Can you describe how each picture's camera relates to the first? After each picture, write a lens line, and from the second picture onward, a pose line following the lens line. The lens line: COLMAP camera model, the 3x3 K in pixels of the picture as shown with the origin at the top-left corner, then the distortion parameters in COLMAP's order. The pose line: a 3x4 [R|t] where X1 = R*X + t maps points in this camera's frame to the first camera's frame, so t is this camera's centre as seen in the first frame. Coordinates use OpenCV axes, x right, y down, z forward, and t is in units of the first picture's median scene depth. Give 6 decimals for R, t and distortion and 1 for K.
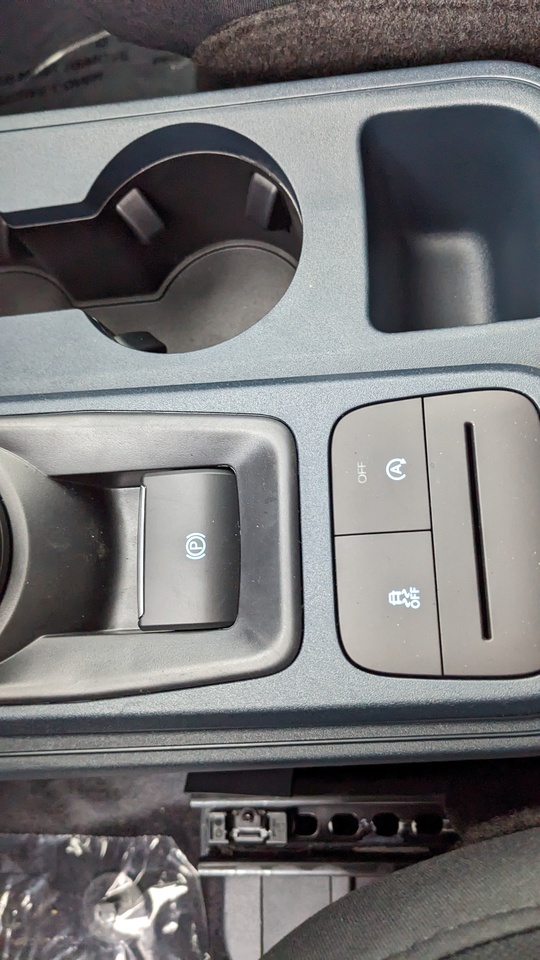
lens RADIAL K [[762.1, 0, 292.3], [0, 762.1, 470.8], [0, 0, 1]] dist [0.028543, -0.087247]
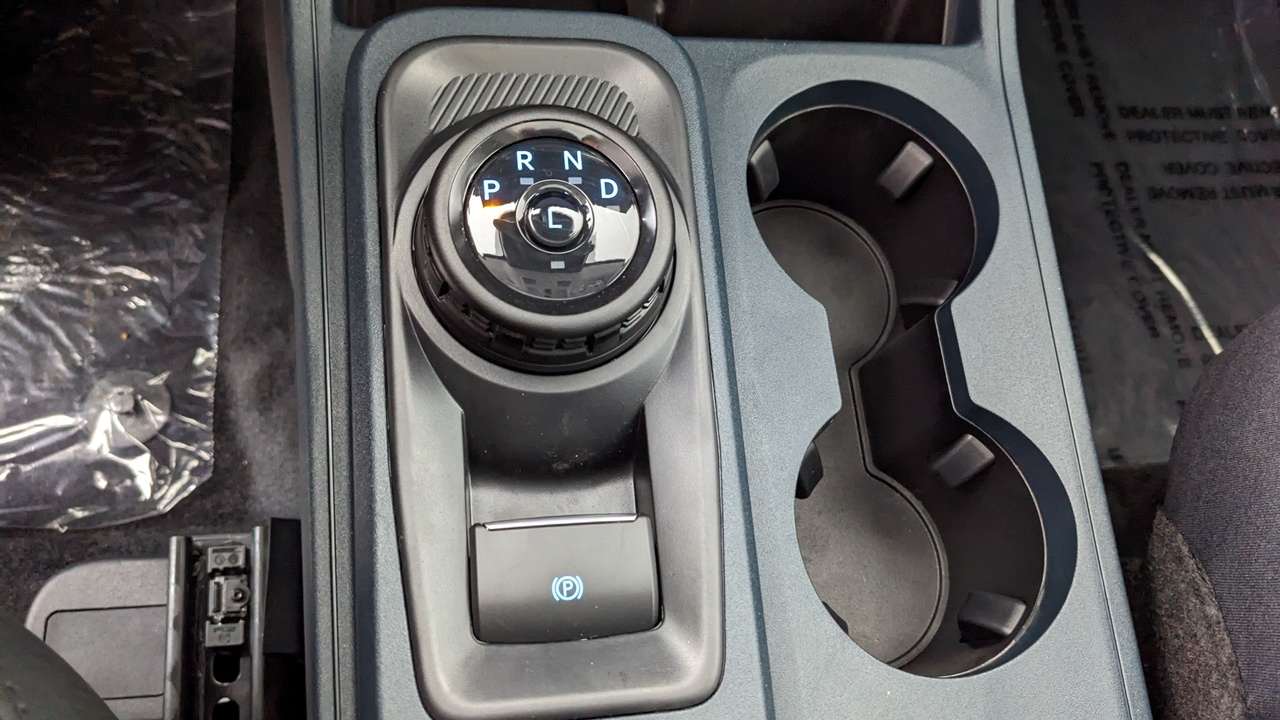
lens RADIAL K [[1016.1, 0, 648.7], [0, 1016.1, 366.0], [0, 0, 1]] dist [0.028543, -0.087247]
pose [[0.035172, 0.986001, -0.162987, -0.106292], [-0.999034, 0.038987, 0.020264, -0.014645], [0.026335, 0.162116, 0.986420, -0.097674]]
